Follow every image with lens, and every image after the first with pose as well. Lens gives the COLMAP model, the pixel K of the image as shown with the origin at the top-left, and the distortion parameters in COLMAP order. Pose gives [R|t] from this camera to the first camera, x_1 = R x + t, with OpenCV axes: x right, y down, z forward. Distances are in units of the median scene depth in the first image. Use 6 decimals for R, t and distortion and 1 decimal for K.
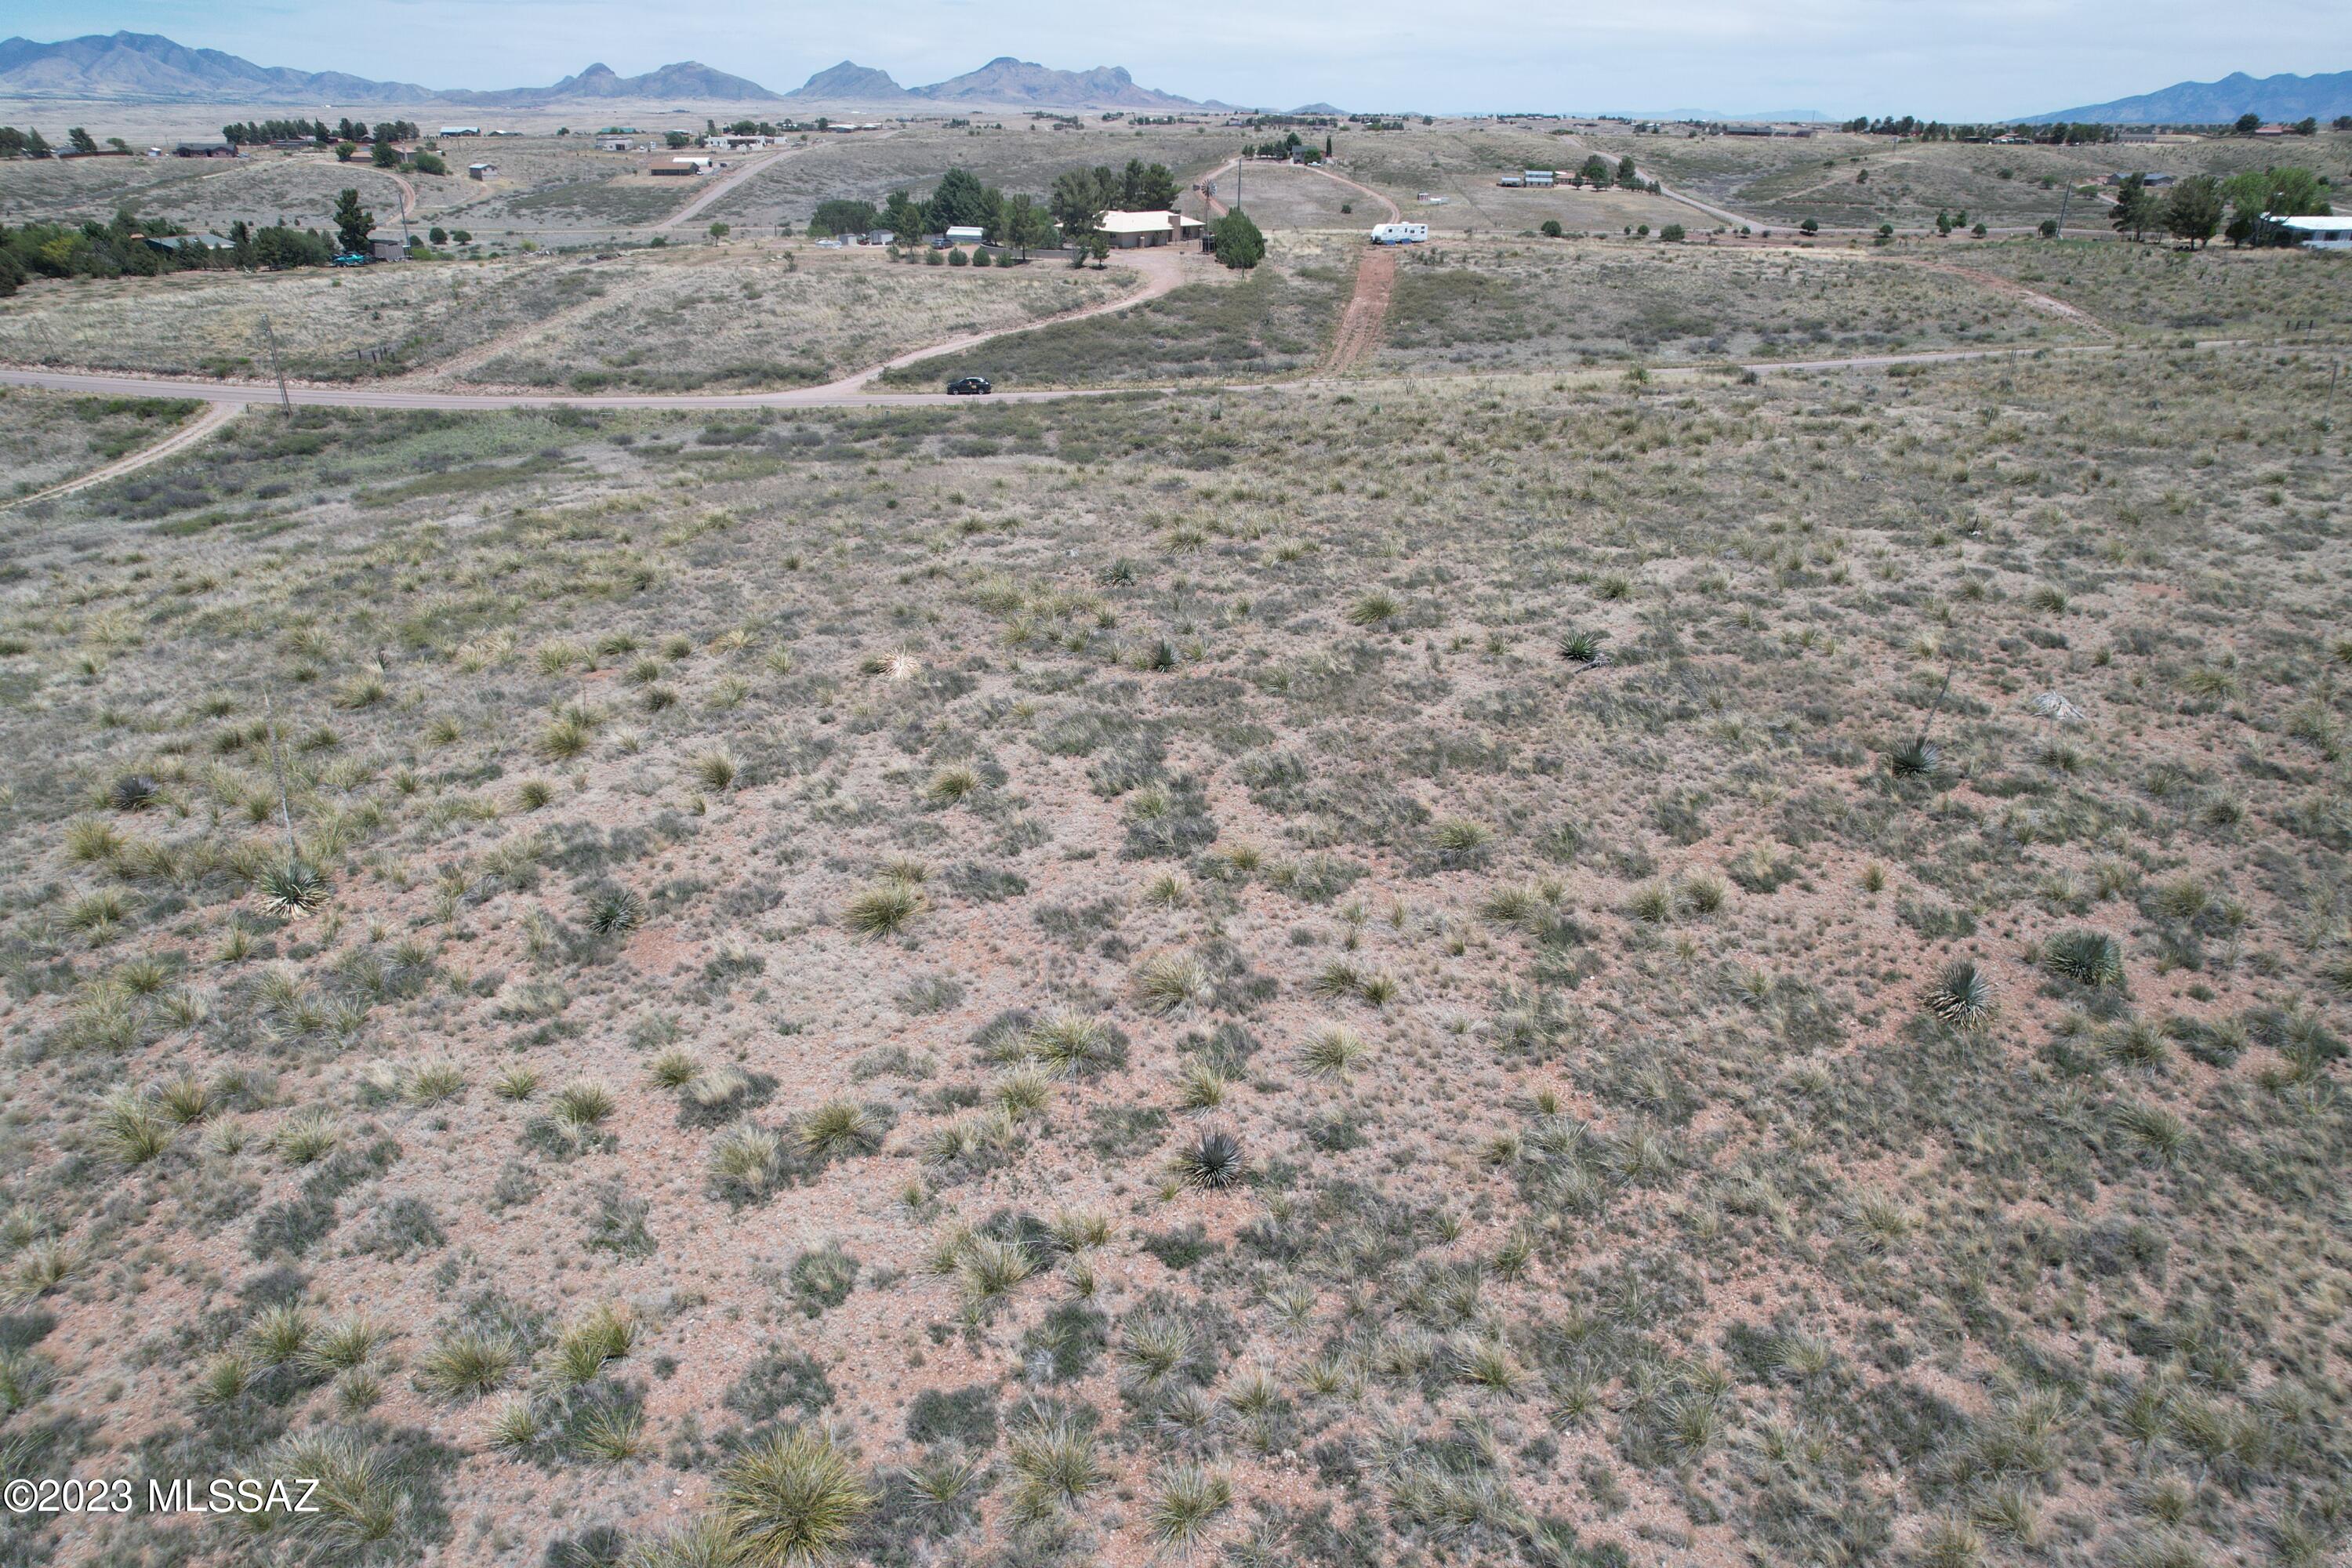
lens RADIAL K [[1501.1, 0, 1175.9], [0, 1501.1, 775.3], [0, 0, 1]] dist [-0.075977, 0.066114]
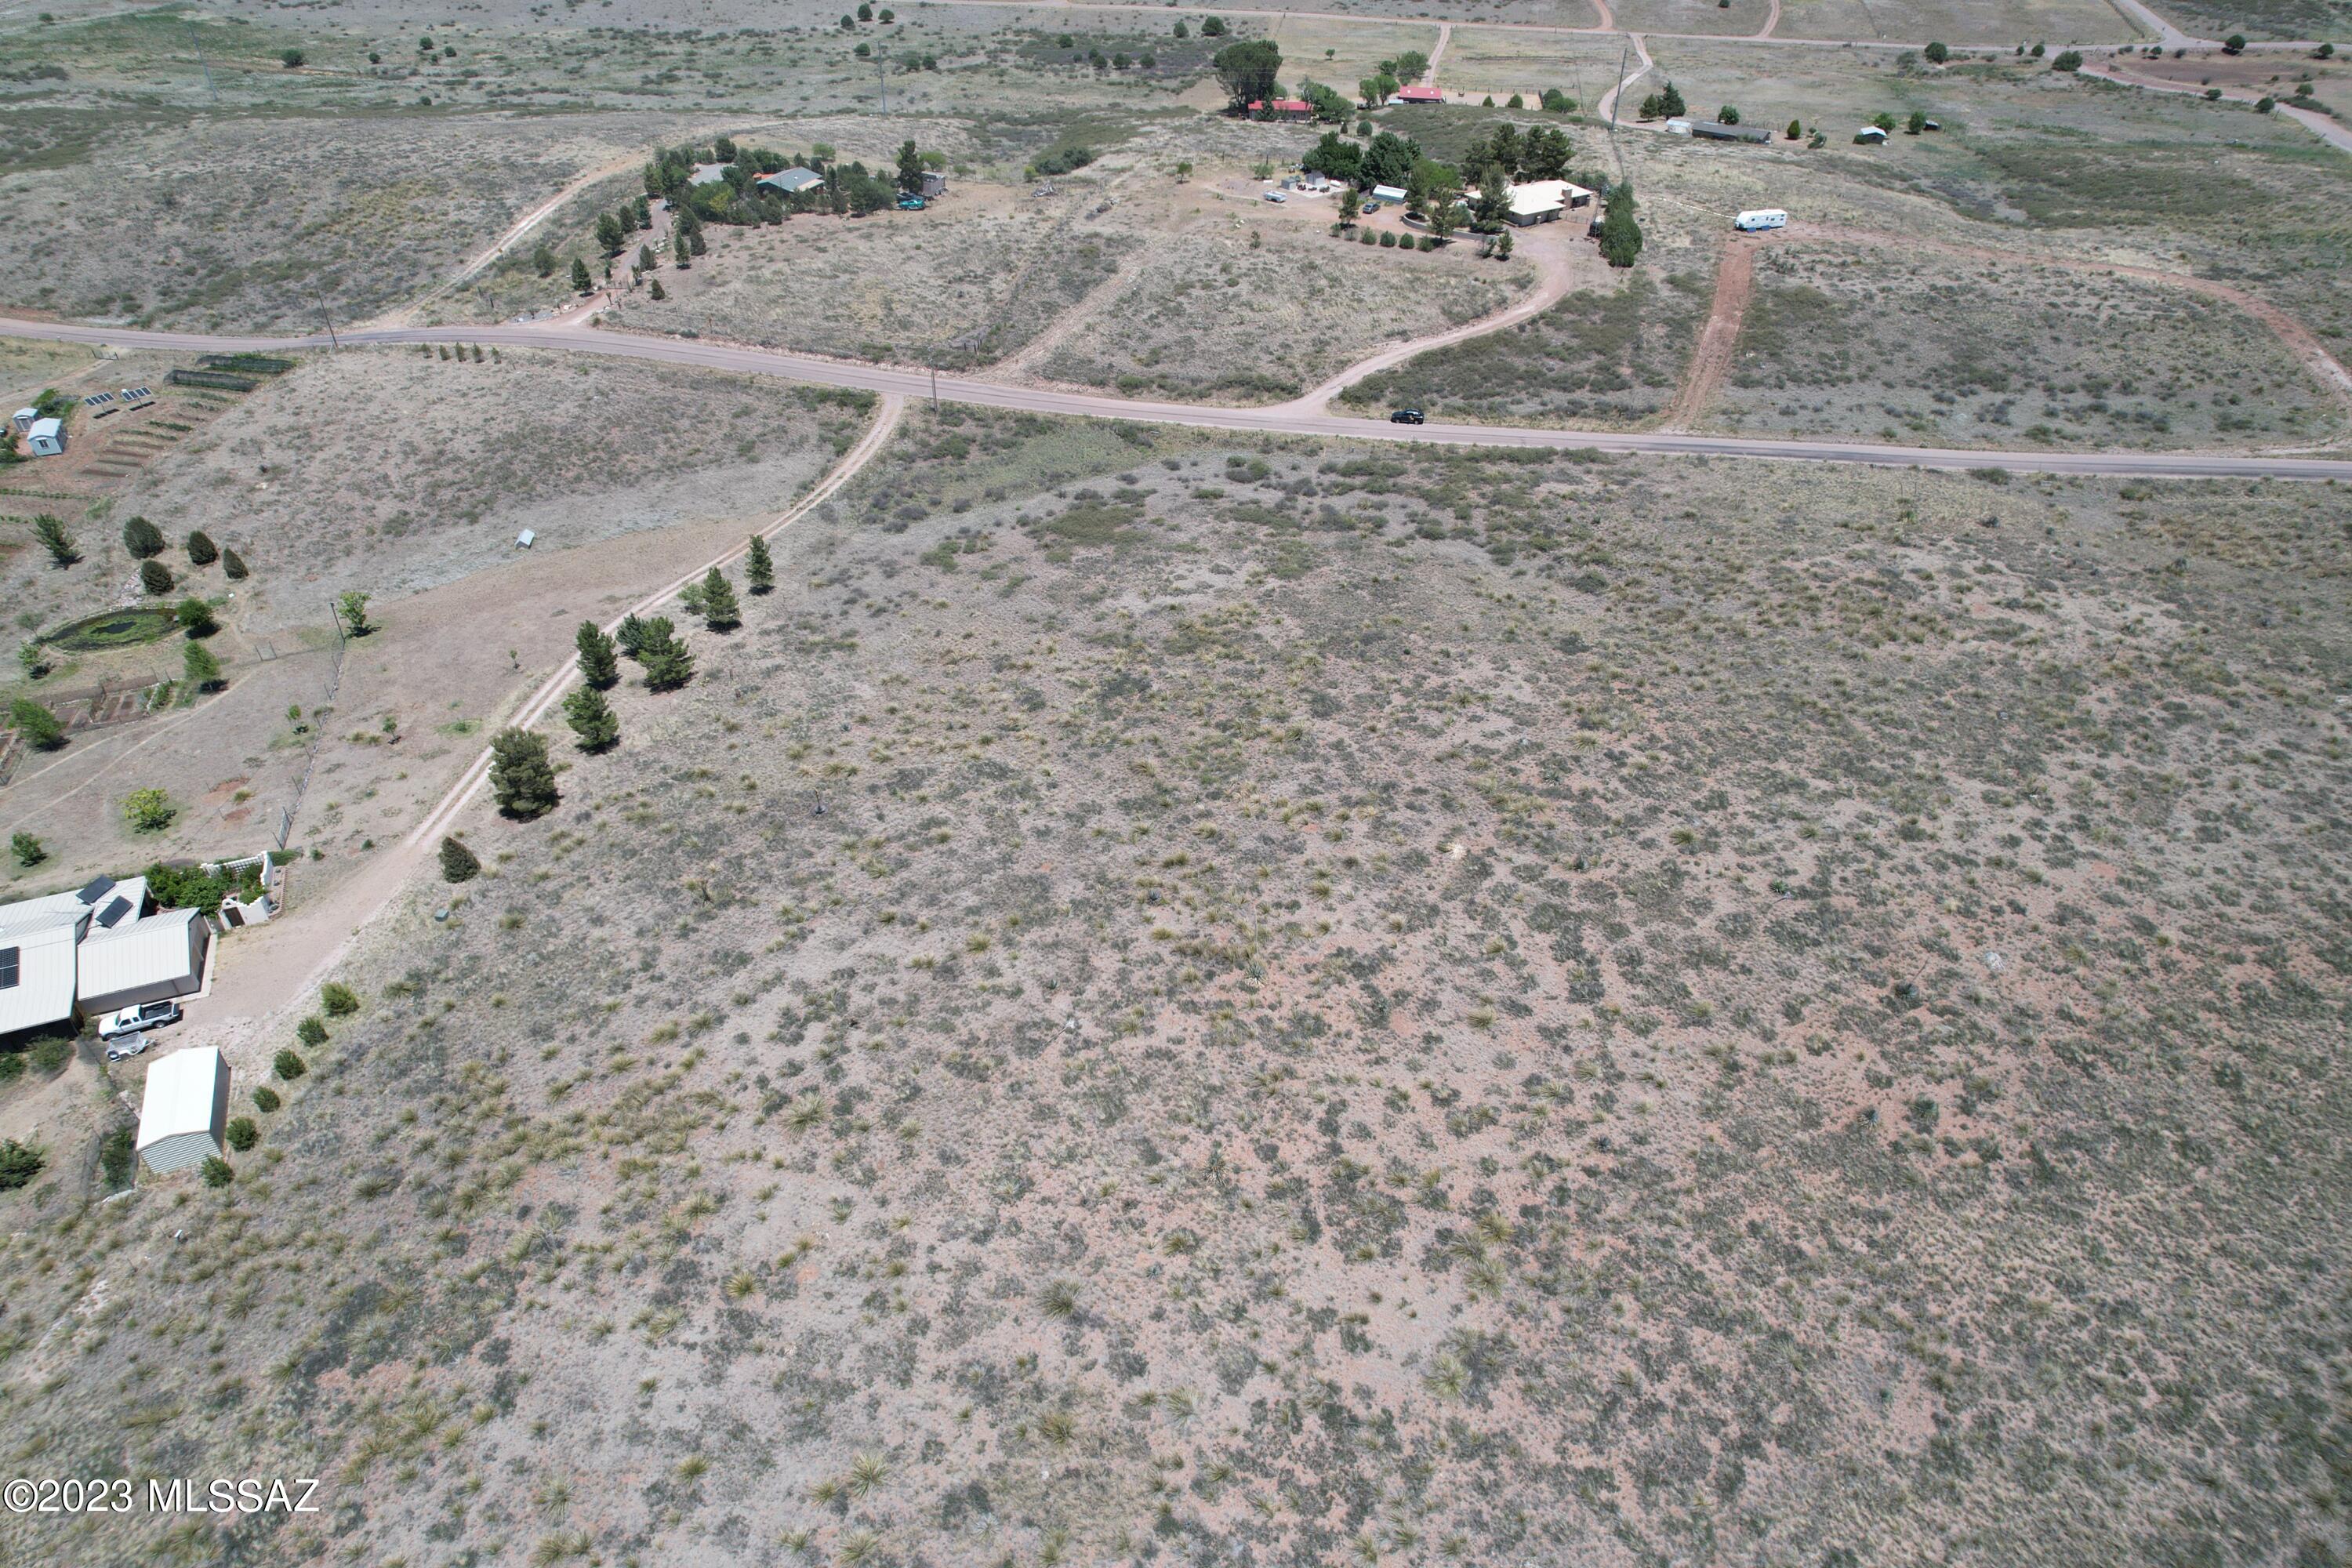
lens RADIAL K [[1501.1, 0, 1177.2], [0, 1501.1, 771.4], [0, 0, 1]] dist [-0.075977, 0.066114]
pose [[0.979833, 0.119112, -0.160437, -0.184030], [-0.083082, 0.973070, 0.215019, -0.461518], [0.181728, -0.197353, 0.963342, -0.855527]]
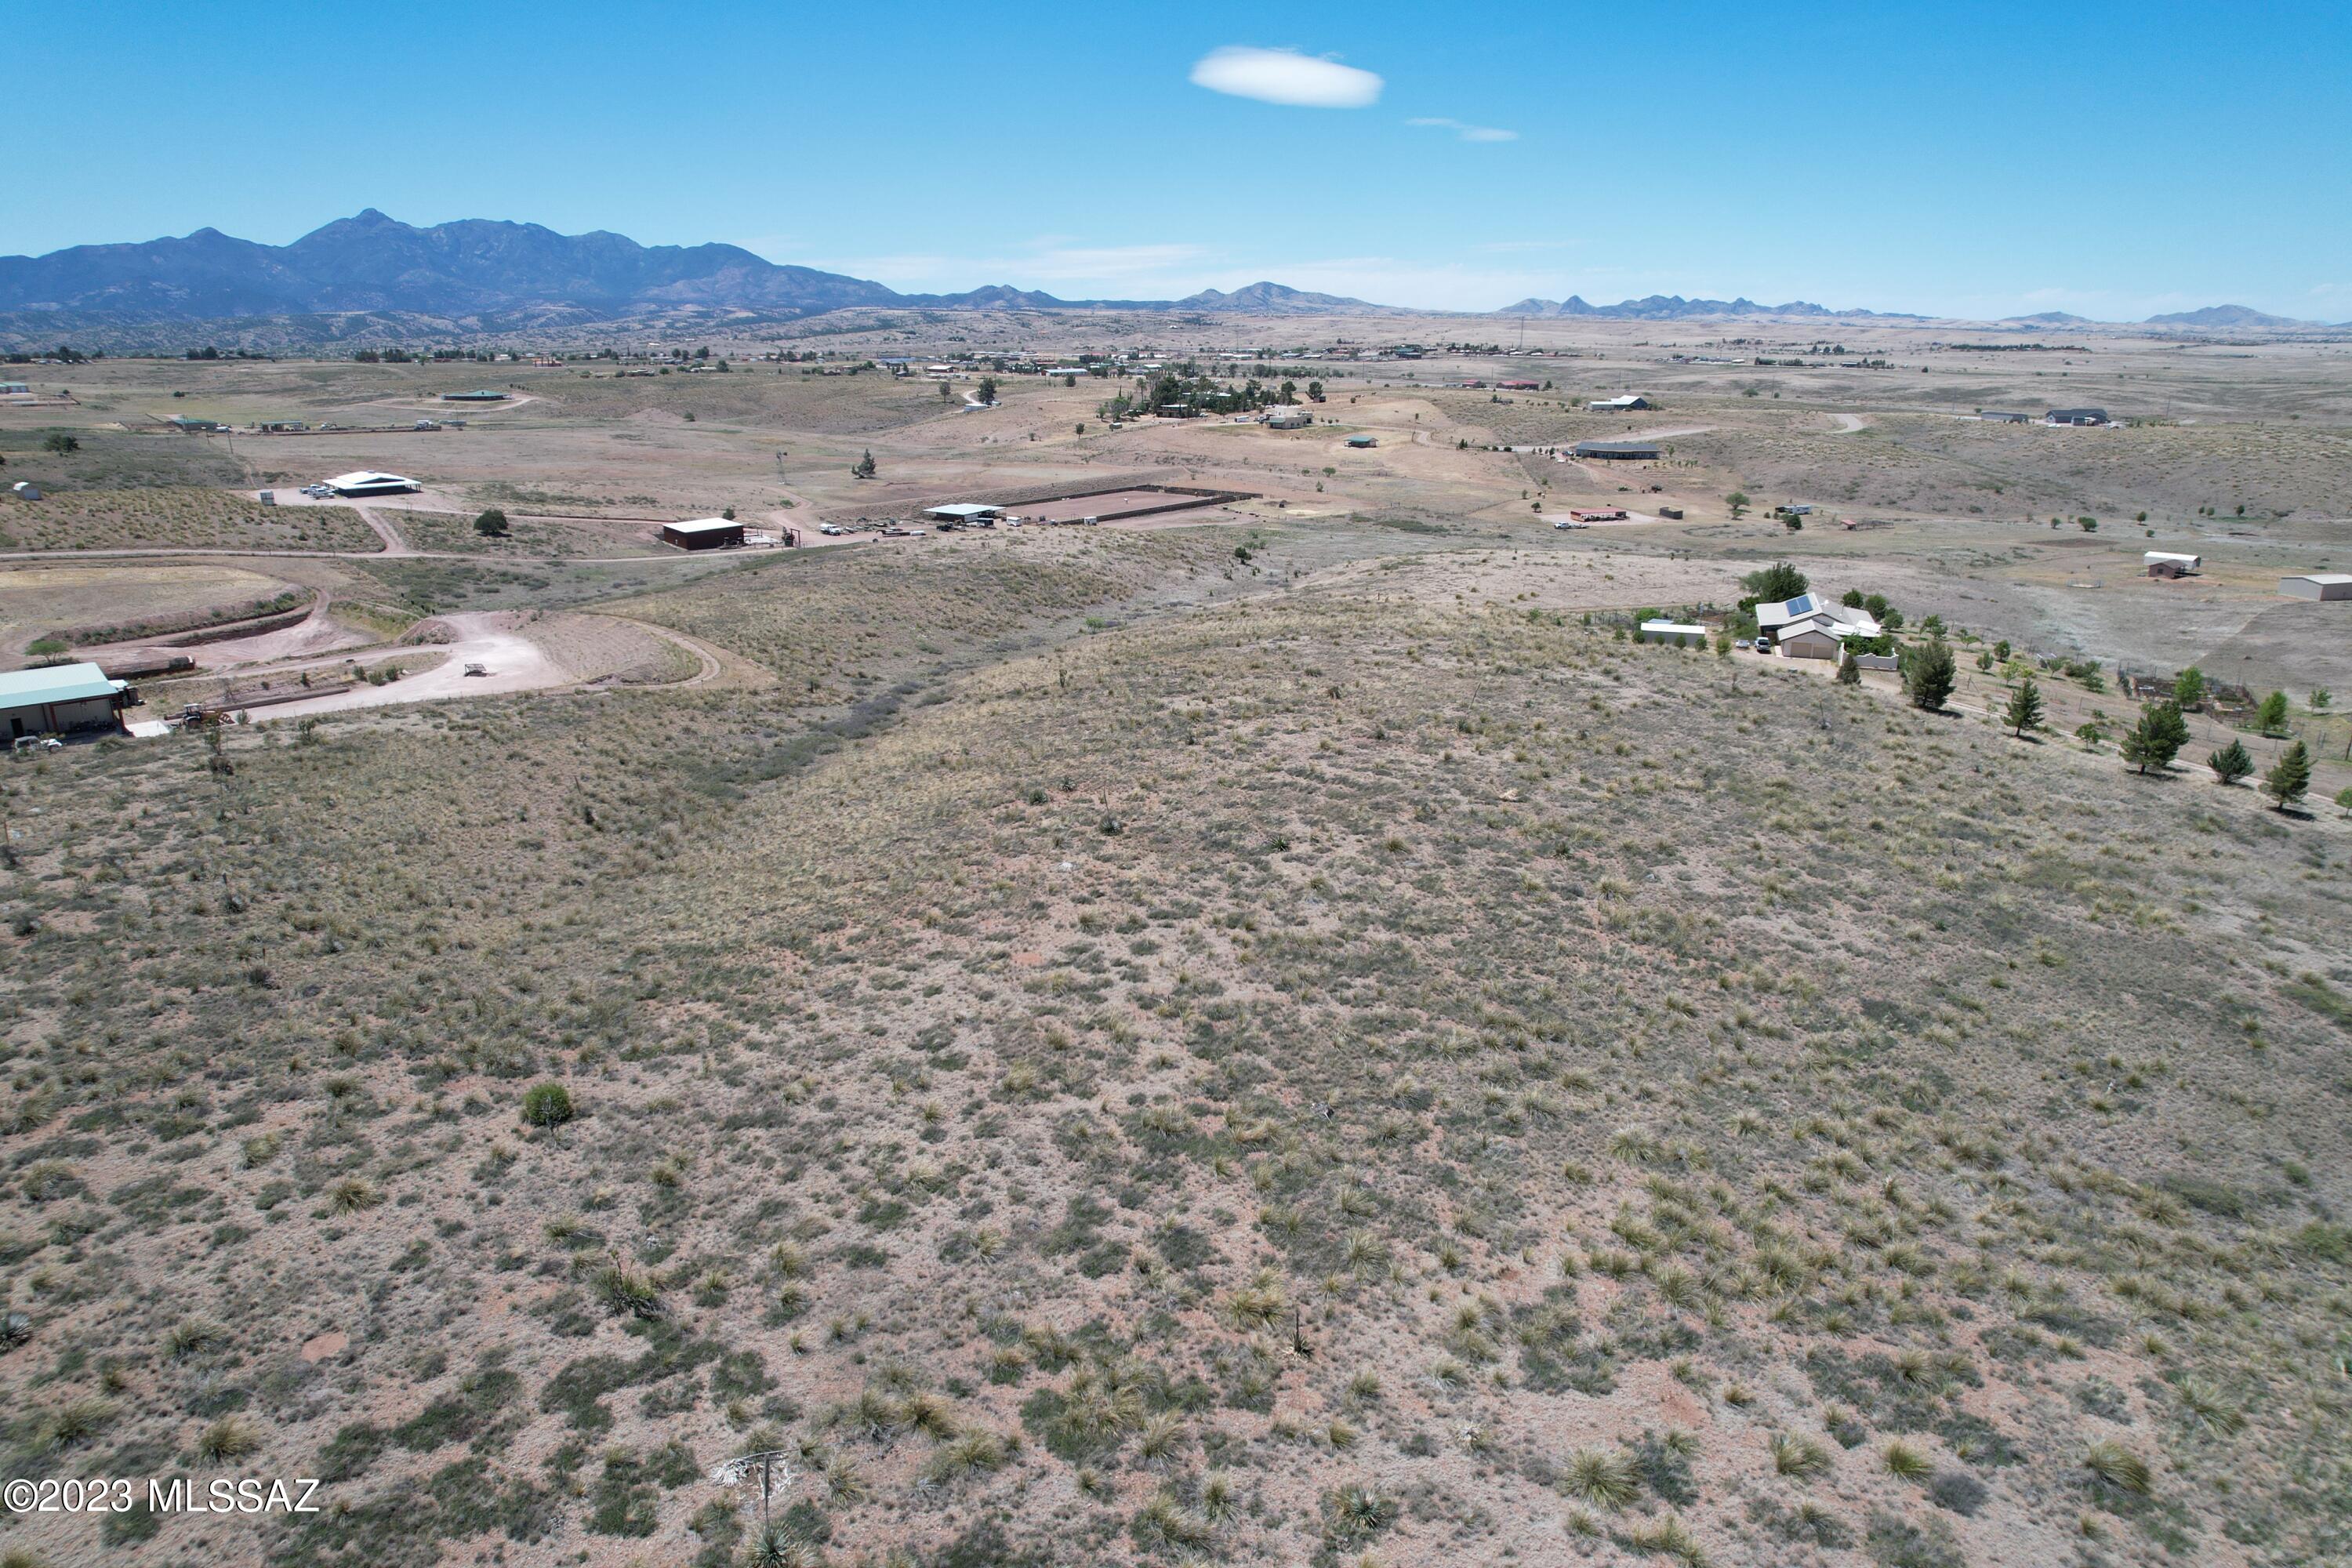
lens RADIAL K [[1501.1, 0, 1177.6], [0, 1501.1, 775.4], [0, 0, 1]] dist [-0.075977, 0.066114]
pose [[-0.789074, 0.168901, -0.590623, 1.130128], [-0.260155, 0.779102, 0.570368, -0.922349], [0.556491, 0.603716, -0.570829, 1.473549]]
